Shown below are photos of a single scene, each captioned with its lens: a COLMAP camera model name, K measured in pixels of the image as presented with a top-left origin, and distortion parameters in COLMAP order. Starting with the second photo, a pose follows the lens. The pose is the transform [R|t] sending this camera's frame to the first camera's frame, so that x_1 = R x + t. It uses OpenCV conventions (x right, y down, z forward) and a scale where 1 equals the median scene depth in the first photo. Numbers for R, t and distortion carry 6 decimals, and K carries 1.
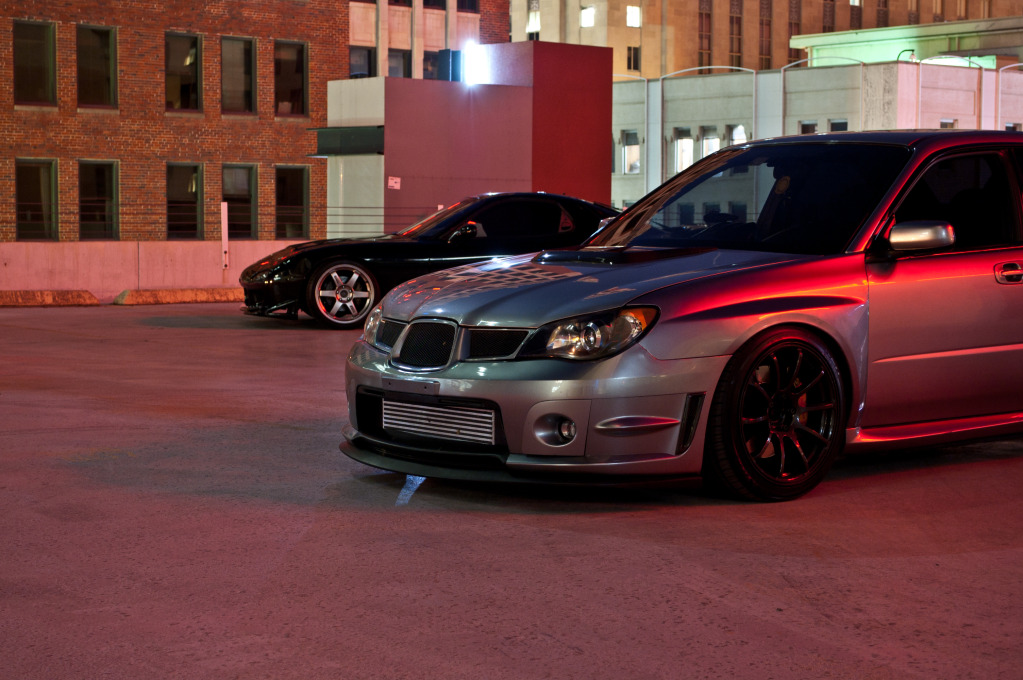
lens RADIAL K [[1903.1, 0, 511.5], [0, 1903.1, 340.0], [0, 0, 1]] dist [0.011691, 0.189464]
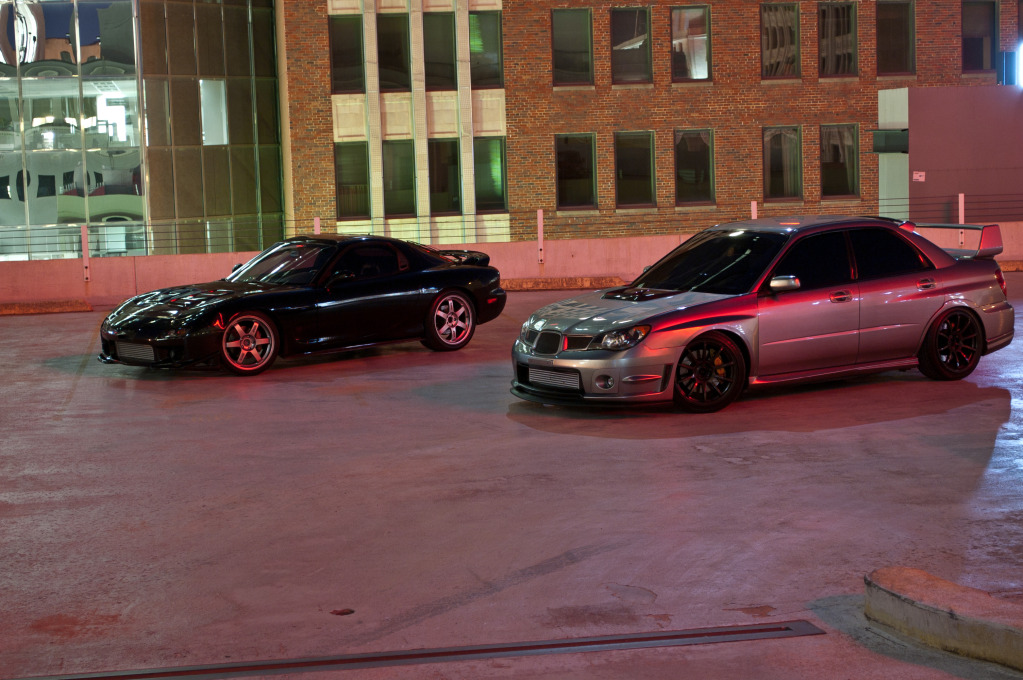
lens RADIAL K [[1903.1, 0, 511.5], [0, 1903.1, 340.0], [0, 0, 1]] dist [0.011691, 0.189464]
pose [[0.870216, 0.015645, -0.492423, 0.137254], [0.003933, 0.999243, 0.038699, -0.011996], [0.492656, -0.035613, 0.869495, -0.077985]]
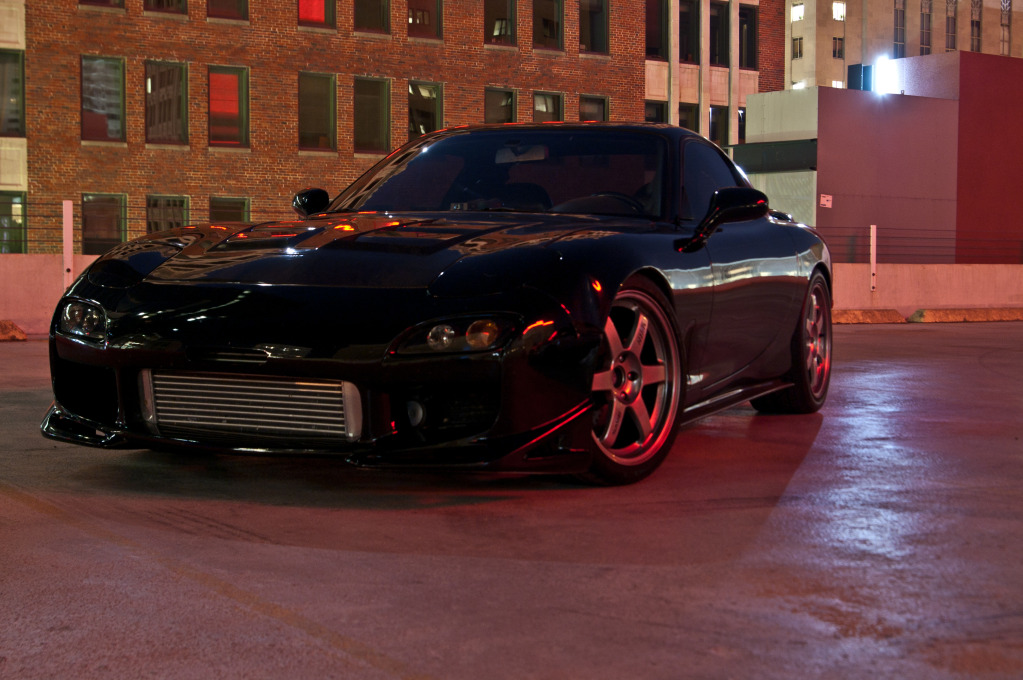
lens RADIAL K [[1592.4, 0, 511.5], [0, 1592.4, 340.0], [0, 0, 1]] dist [0.057588, -0.049523]
pose [[0.991997, 0.007099, -0.126061, -0.051316], [-0.009287, 0.999816, -0.016775, -0.000046], [0.125918, 0.017812, 0.991881, 0.093026]]
